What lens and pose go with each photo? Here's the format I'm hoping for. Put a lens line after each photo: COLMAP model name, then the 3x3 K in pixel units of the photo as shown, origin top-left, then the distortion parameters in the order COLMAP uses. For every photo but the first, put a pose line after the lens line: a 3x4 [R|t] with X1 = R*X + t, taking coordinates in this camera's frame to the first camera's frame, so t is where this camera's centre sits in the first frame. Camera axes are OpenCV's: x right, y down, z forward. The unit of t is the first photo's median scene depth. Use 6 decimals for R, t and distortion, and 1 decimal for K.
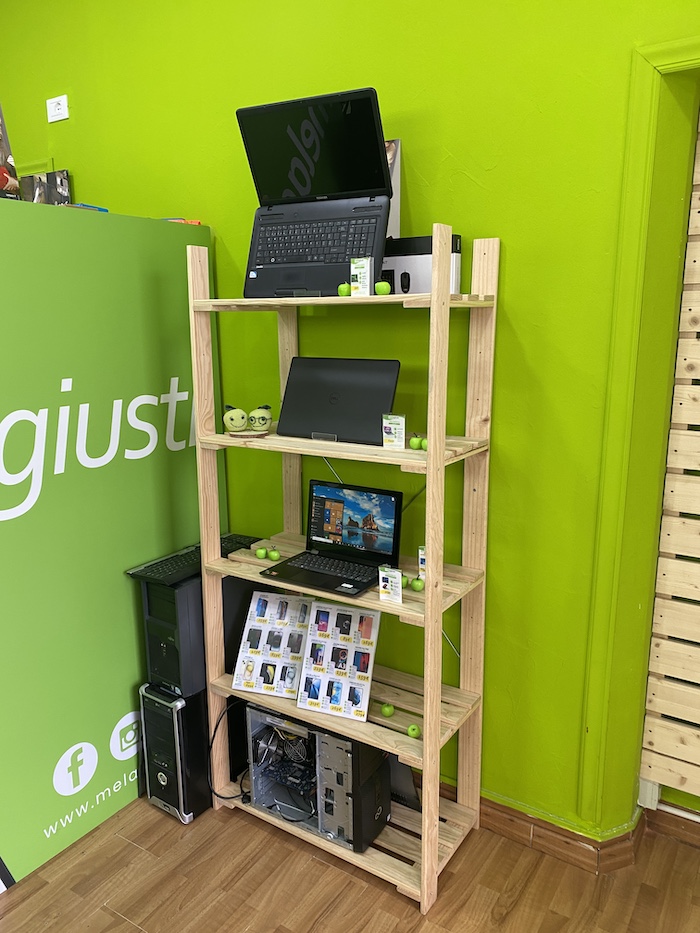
lens RADIAL K [[700.6, 0, 350.0], [0, 700.6, 466.5], [0, 0, 1]] dist [0.104903, -0.137705]
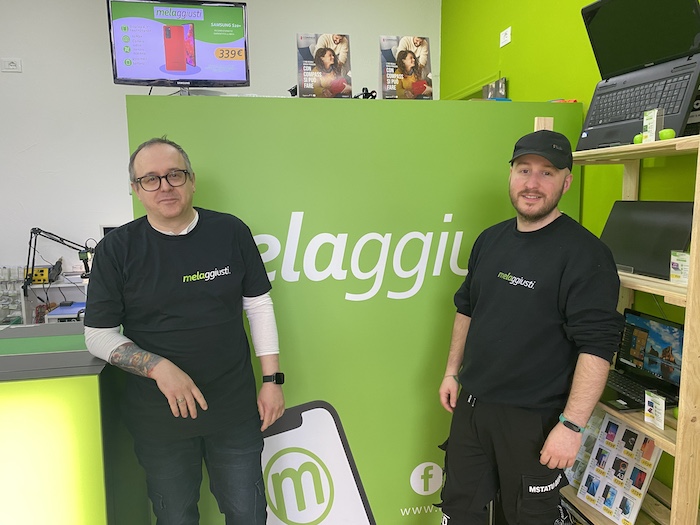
lens RADIAL K [[534.7, 0, 350.1], [0, 534.7, 261.5], [0, 0, 1]] dist [0.011436, 0.000428]
pose [[0.700279, 0.092787, -0.707813, 0.258337], [-0.144103, 0.989479, -0.012858, 0.020835], [0.699173, 0.111002, 0.706283, 0.068053]]
